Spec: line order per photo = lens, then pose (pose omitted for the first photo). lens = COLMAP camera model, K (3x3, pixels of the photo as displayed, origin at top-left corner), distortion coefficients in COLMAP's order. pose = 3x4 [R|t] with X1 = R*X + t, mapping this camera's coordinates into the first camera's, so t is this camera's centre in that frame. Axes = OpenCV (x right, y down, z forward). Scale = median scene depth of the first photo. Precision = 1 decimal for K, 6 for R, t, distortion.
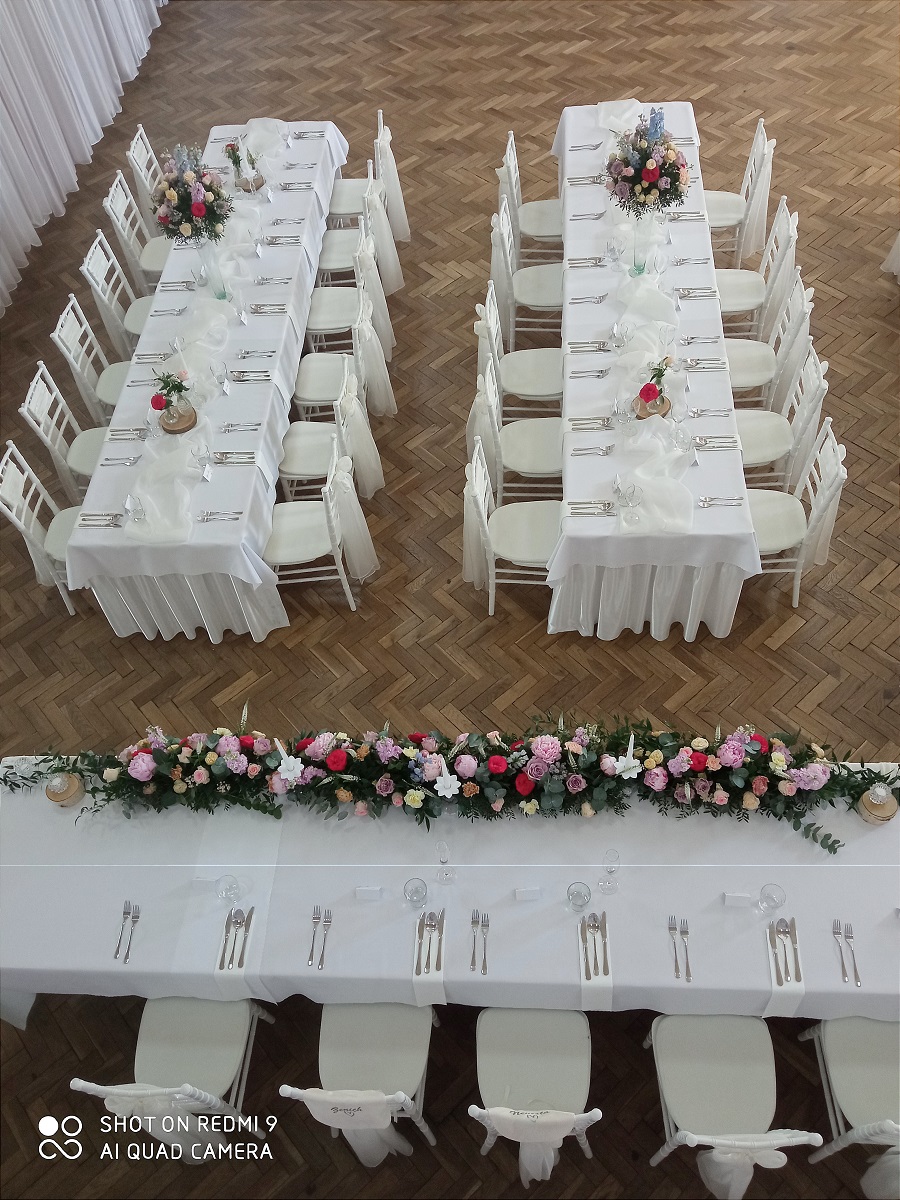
lens RADIAL K [[1066.7, 0, 450.0], [0, 1066.7, 600.0], [0, 0, 1]] dist [0.005162, 0.001573]
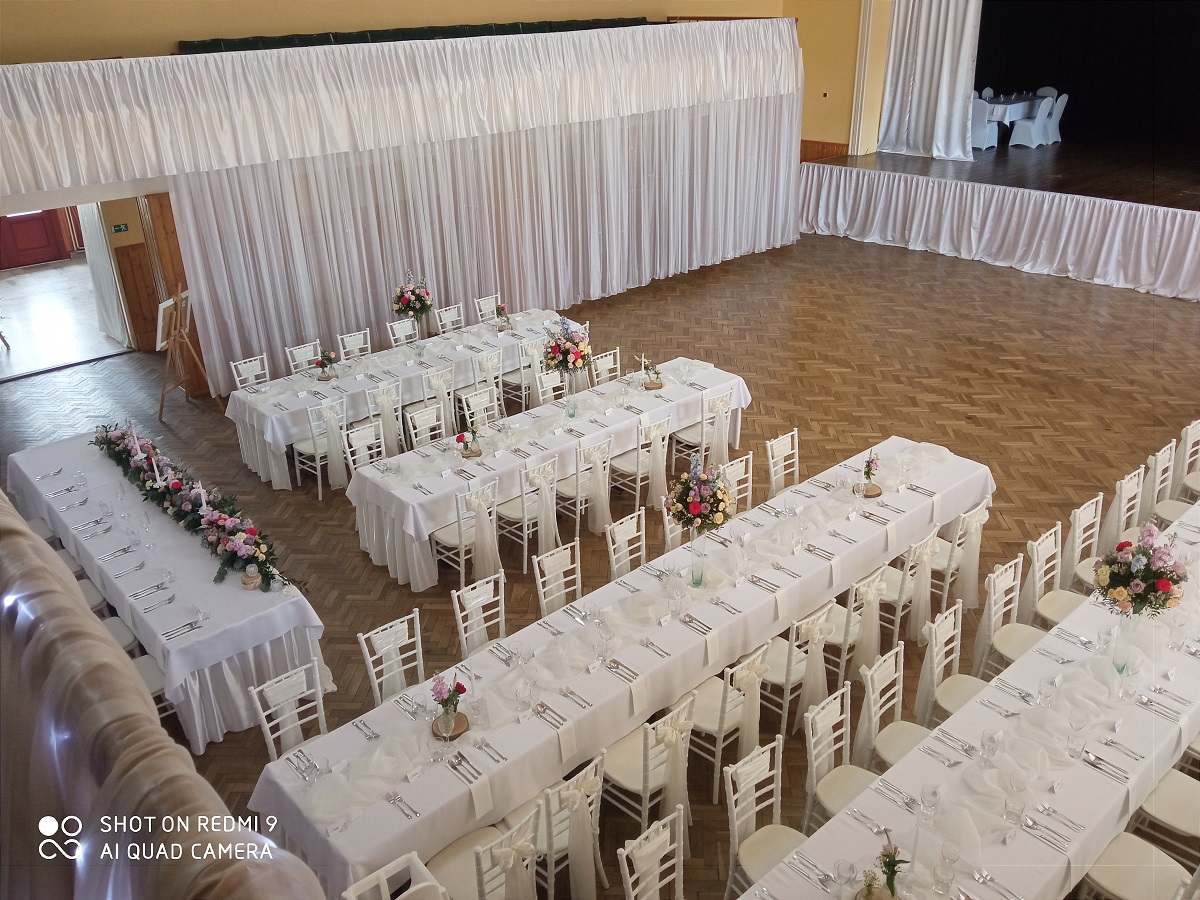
lens RADIAL K [[1066.7, 0, 600.0], [0, 1066.7, 450.0], [0, 0, 1]] dist [0.005162, 0.001573]
pose [[0.706381, 0.349783, -0.615368, 0.778627], [-0.580842, 0.783297, -0.221513, 0.036331], [0.404534, 0.513905, 0.756475, -0.091272]]
